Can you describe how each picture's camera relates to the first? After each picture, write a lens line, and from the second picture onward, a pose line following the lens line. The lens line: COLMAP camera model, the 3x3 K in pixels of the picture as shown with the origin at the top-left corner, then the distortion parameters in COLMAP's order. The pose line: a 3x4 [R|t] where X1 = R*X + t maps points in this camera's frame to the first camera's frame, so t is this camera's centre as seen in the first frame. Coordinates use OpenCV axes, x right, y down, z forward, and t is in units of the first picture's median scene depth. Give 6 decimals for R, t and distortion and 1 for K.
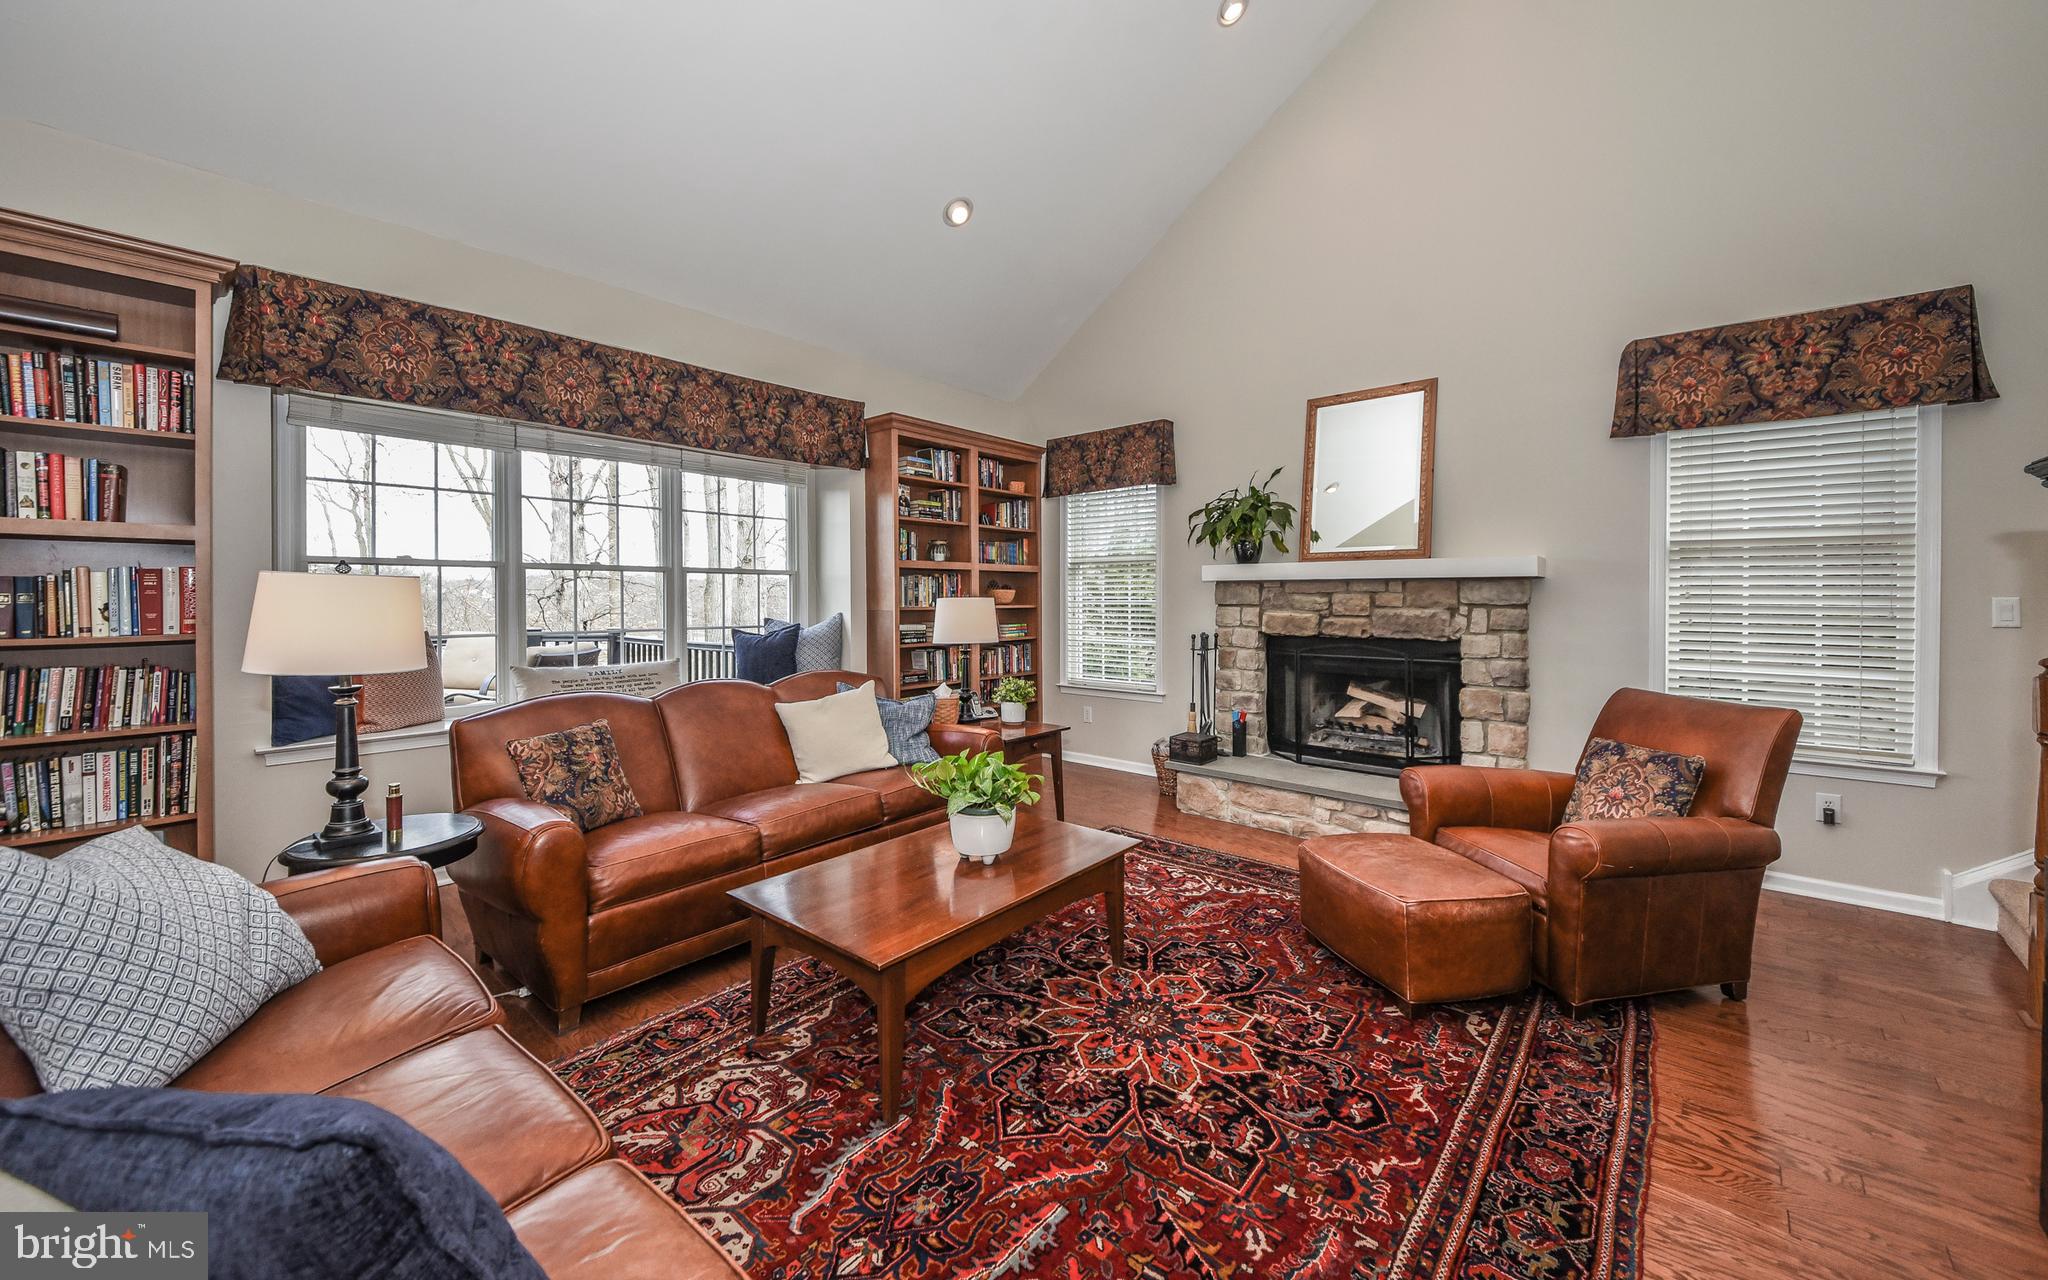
lens RADIAL K [[773.2, 0, 1034.3], [0, 773.2, 598.0], [0, 0, 1]] dist [0.042326, -0.028640]
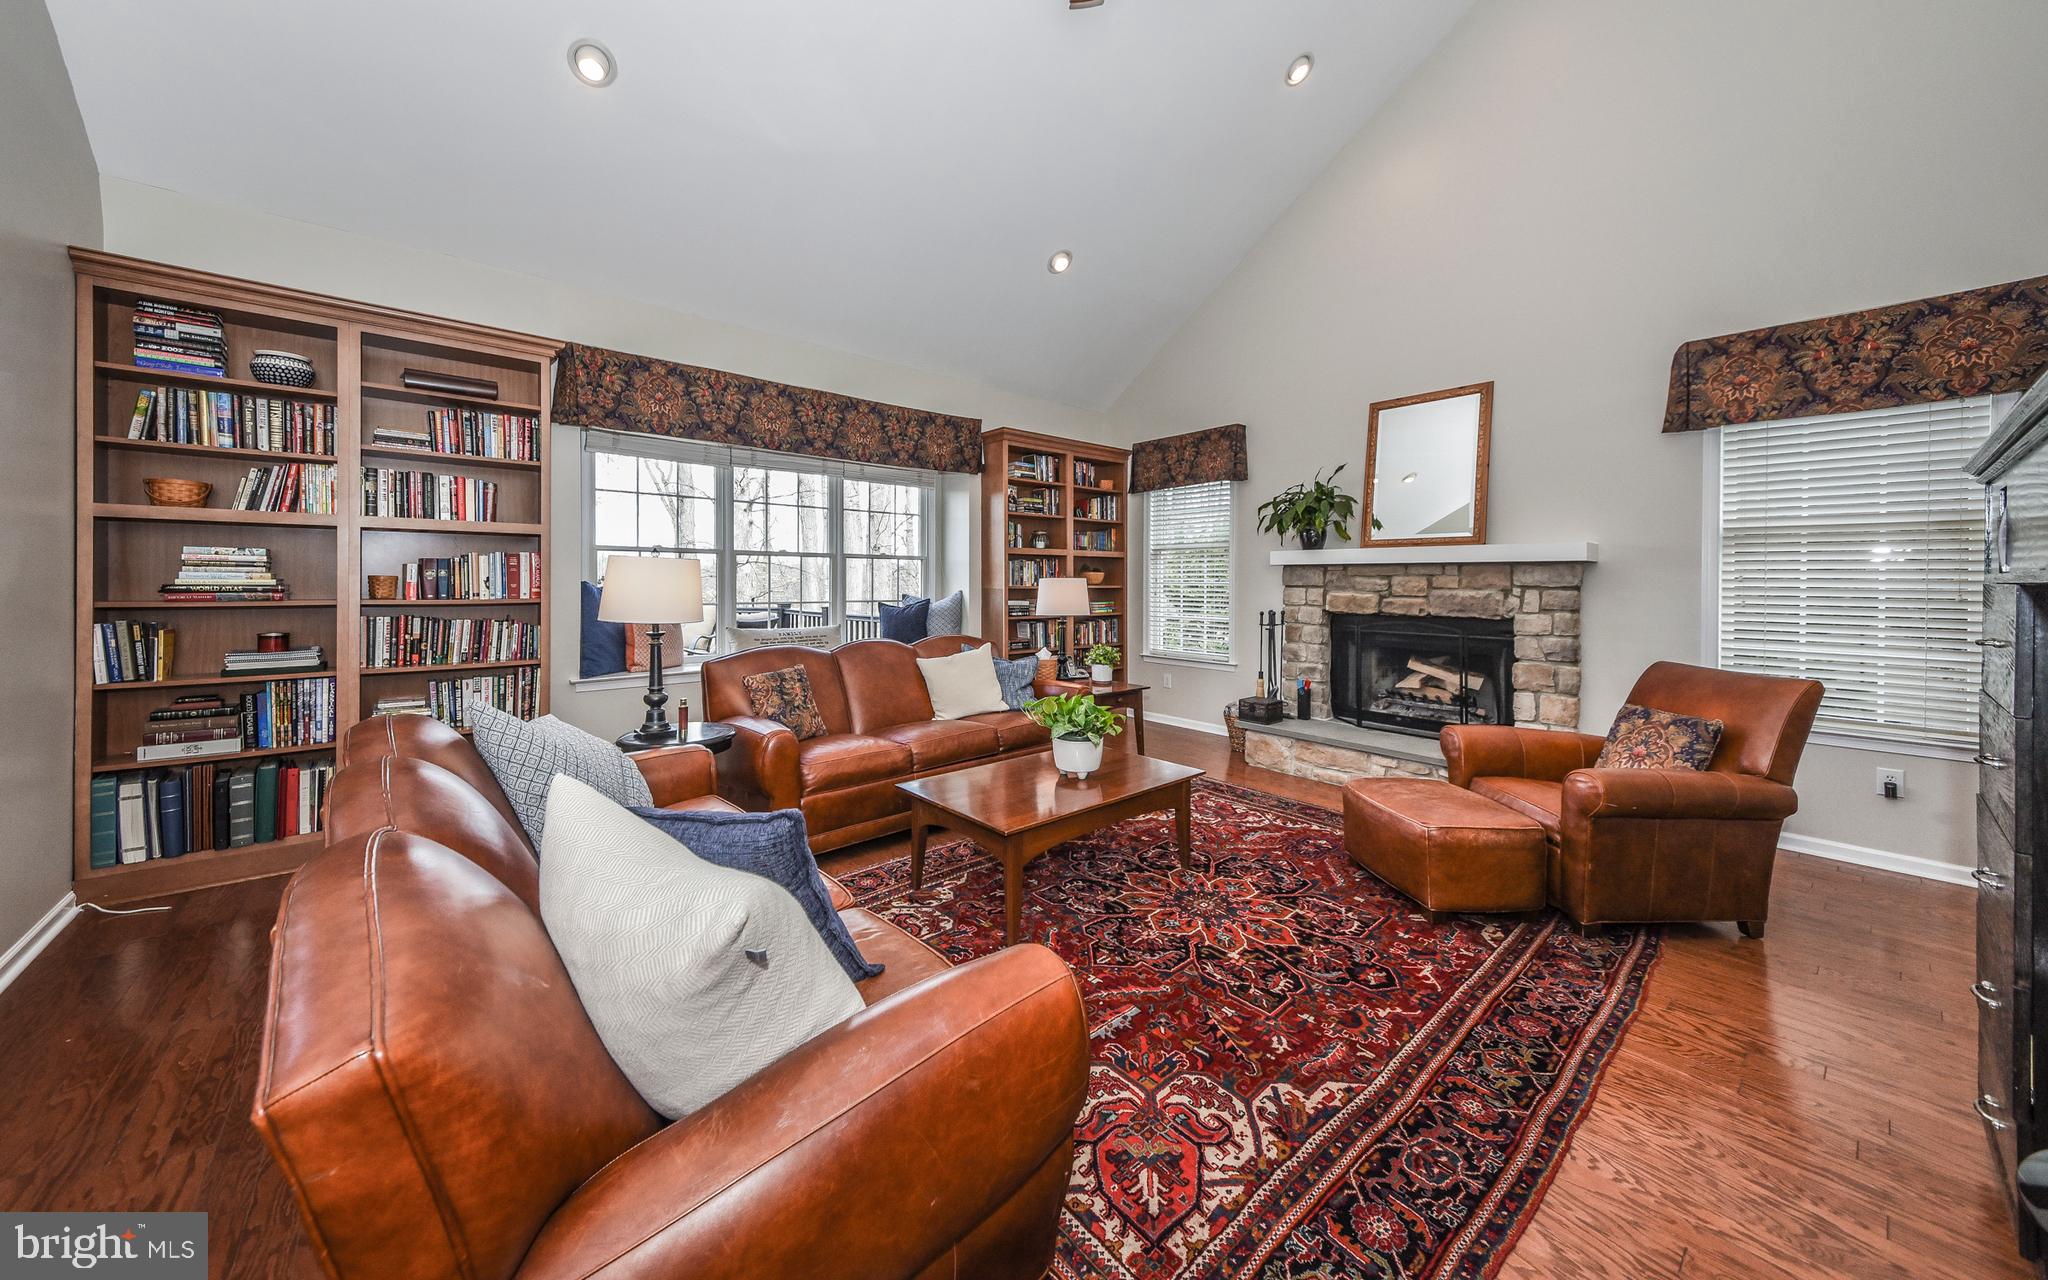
lens RADIAL K [[712.9, 0, 1006.7], [0, 712.9, 581.2], [0, 0, 1]] dist [0.046076, -0.022042]
pose [[0.987003, 0.005615, -0.160604, 0.006351], [-0.005754, 0.999983, -0.000400, 0.008838], [0.160599, 0.001319, 0.987019, -0.193562]]
